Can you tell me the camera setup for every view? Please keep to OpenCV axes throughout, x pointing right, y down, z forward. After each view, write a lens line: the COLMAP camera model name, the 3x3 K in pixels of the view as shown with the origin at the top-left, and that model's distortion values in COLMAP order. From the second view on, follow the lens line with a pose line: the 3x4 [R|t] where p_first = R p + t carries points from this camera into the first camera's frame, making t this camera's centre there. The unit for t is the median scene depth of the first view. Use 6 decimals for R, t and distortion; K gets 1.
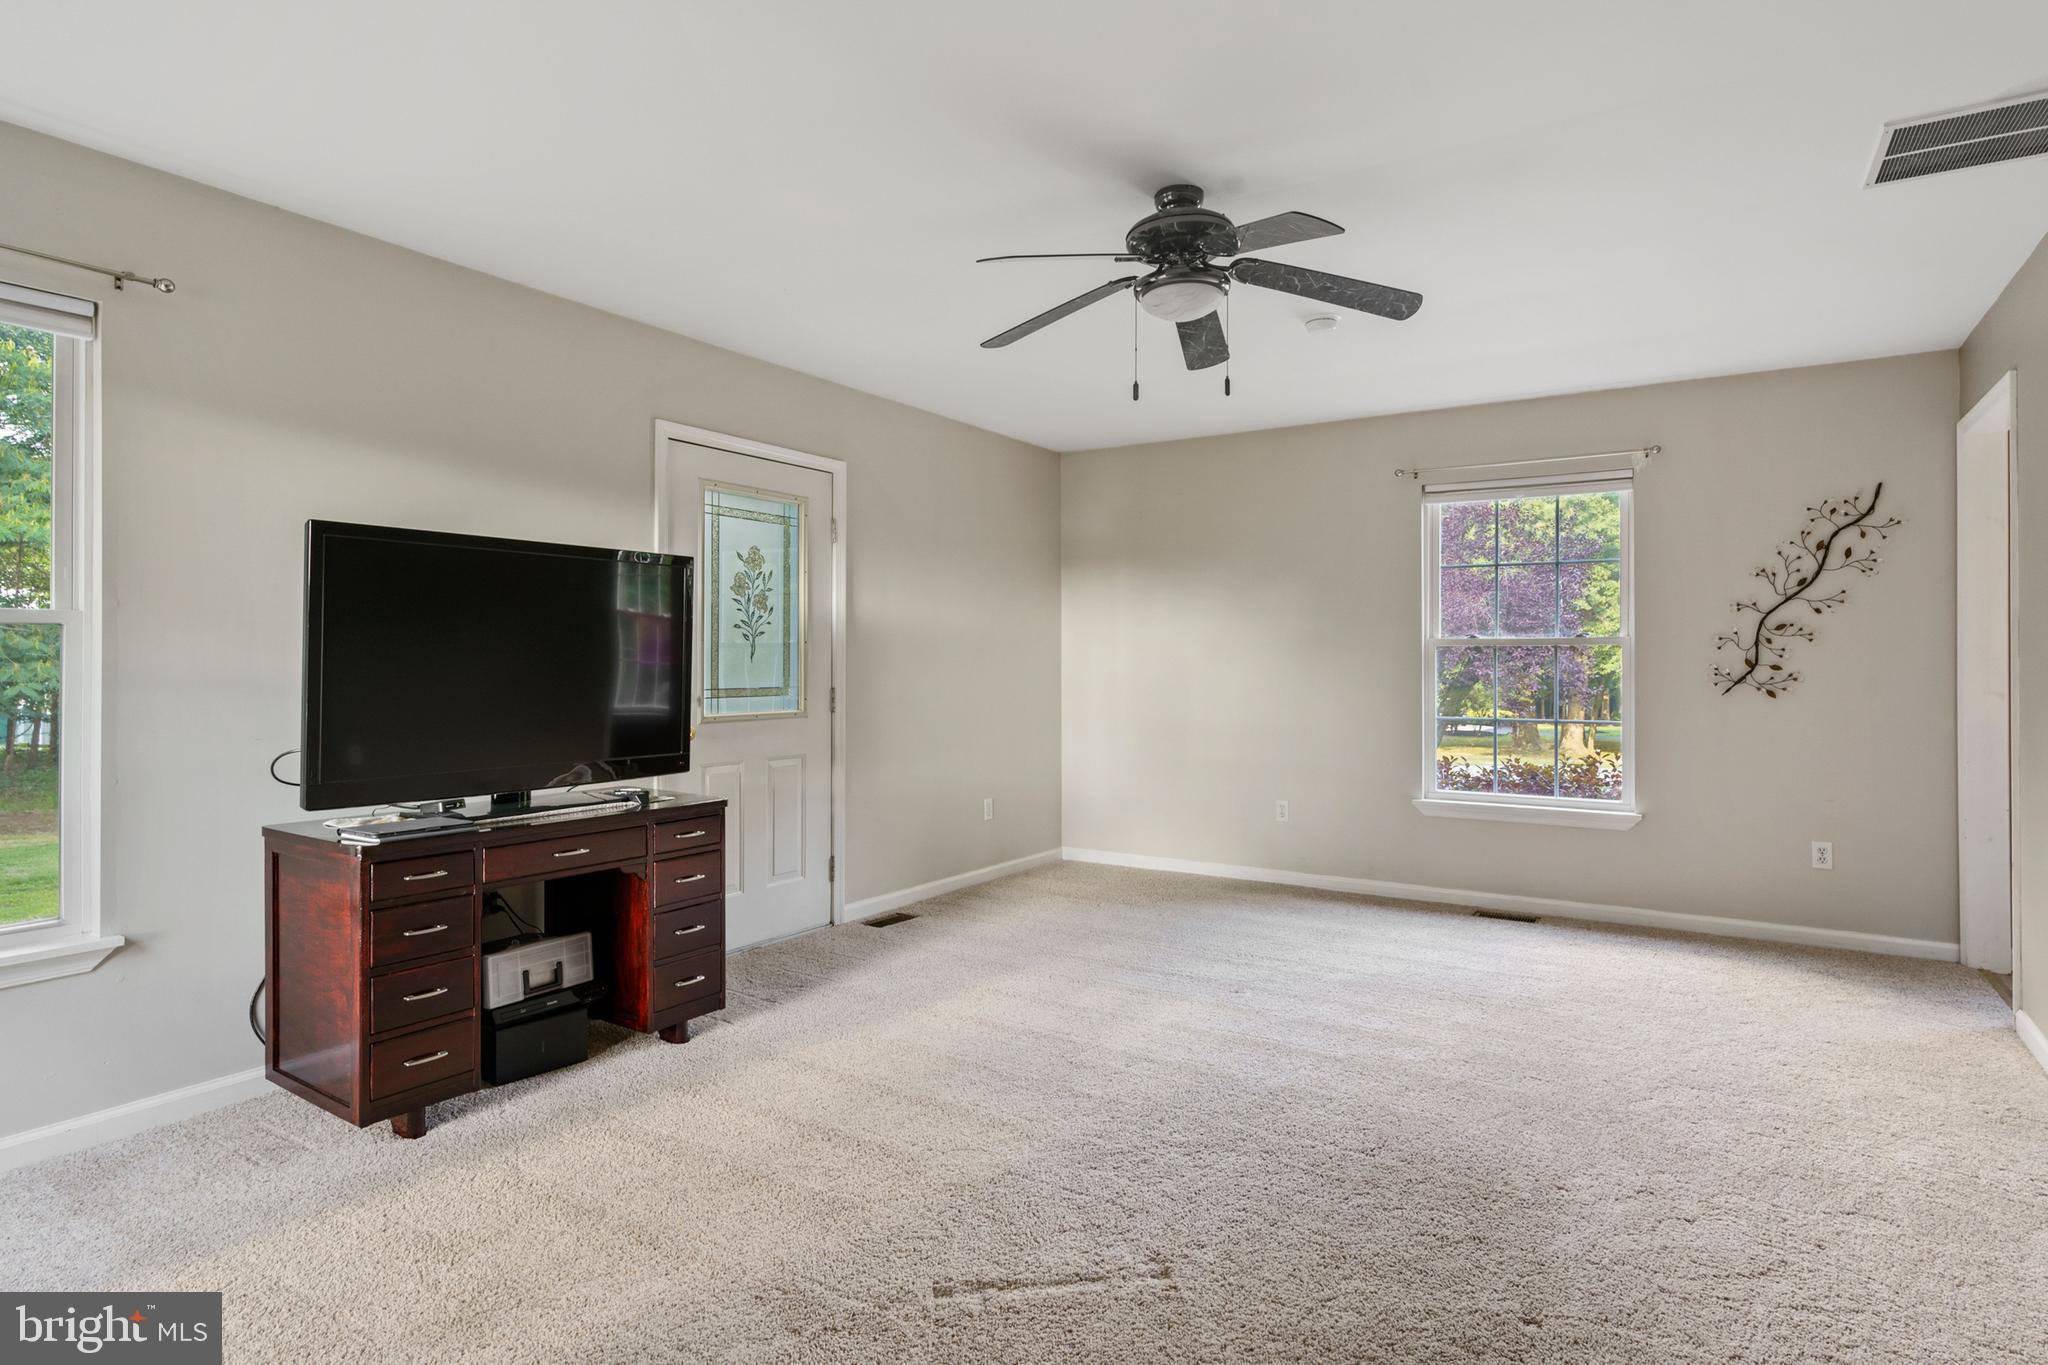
lens RADIAL K [[1109.9, 0, 1021.1], [0, 1109.9, 651.9], [0, 0, 1]] dist [0.005560, -0.000078]
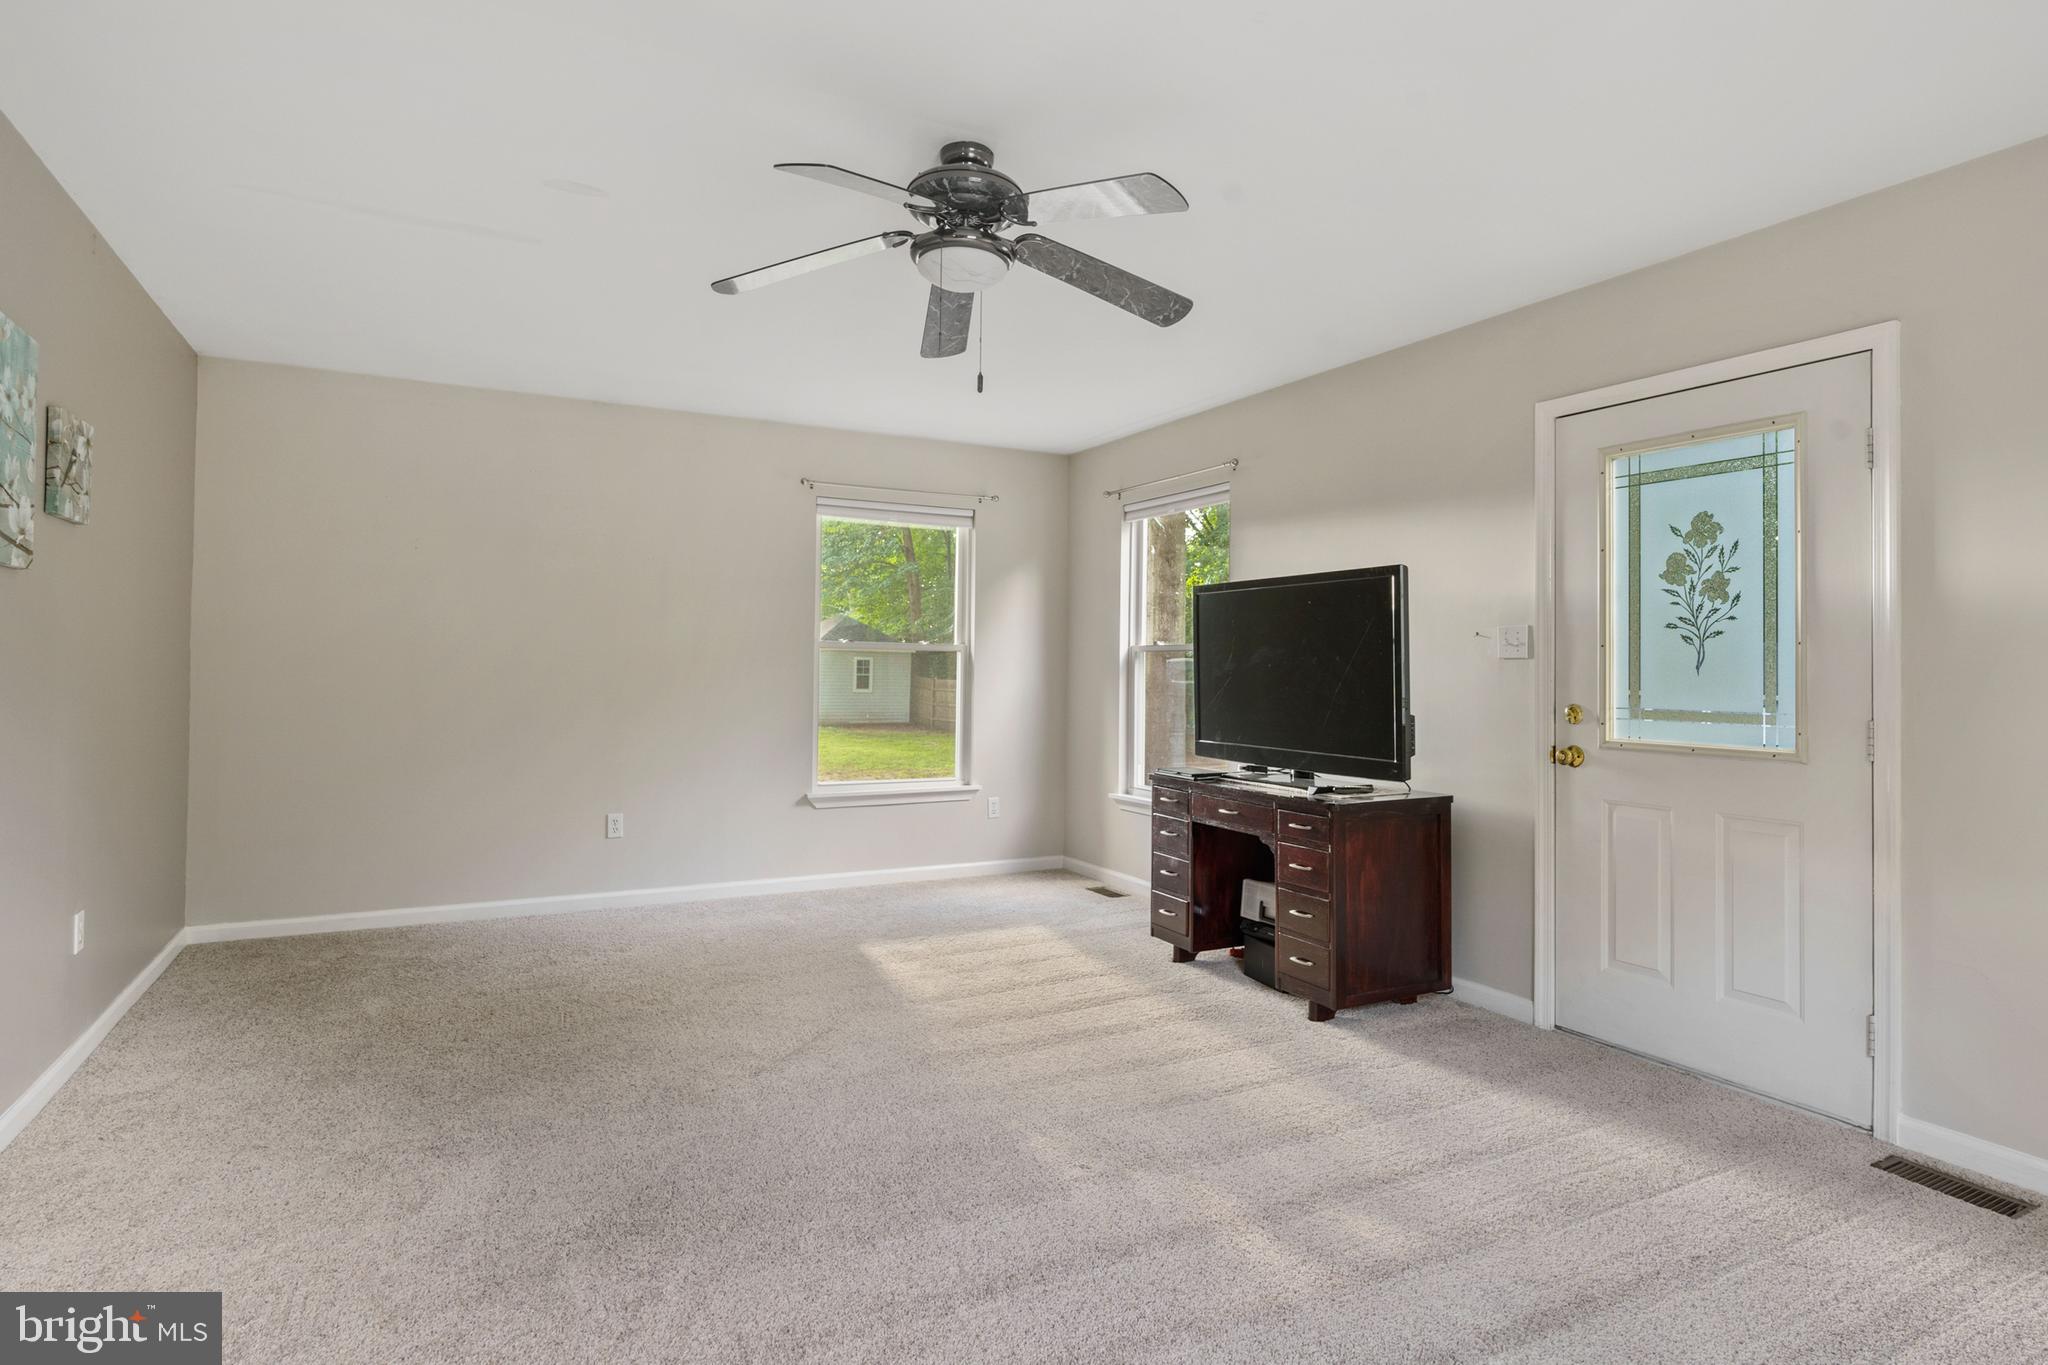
lens RADIAL K [[1109.9, 0, 1021.1], [0, 1109.9, 651.9], [0, 0, 1]] dist [0.005560, -0.000078]
pose [[-0.491286, -0.016871, -0.870835, 0.599569], [-0.000950, 0.999822, -0.018834, 0.008470], [0.870998, -0.008425, -0.491215, 0.976961]]
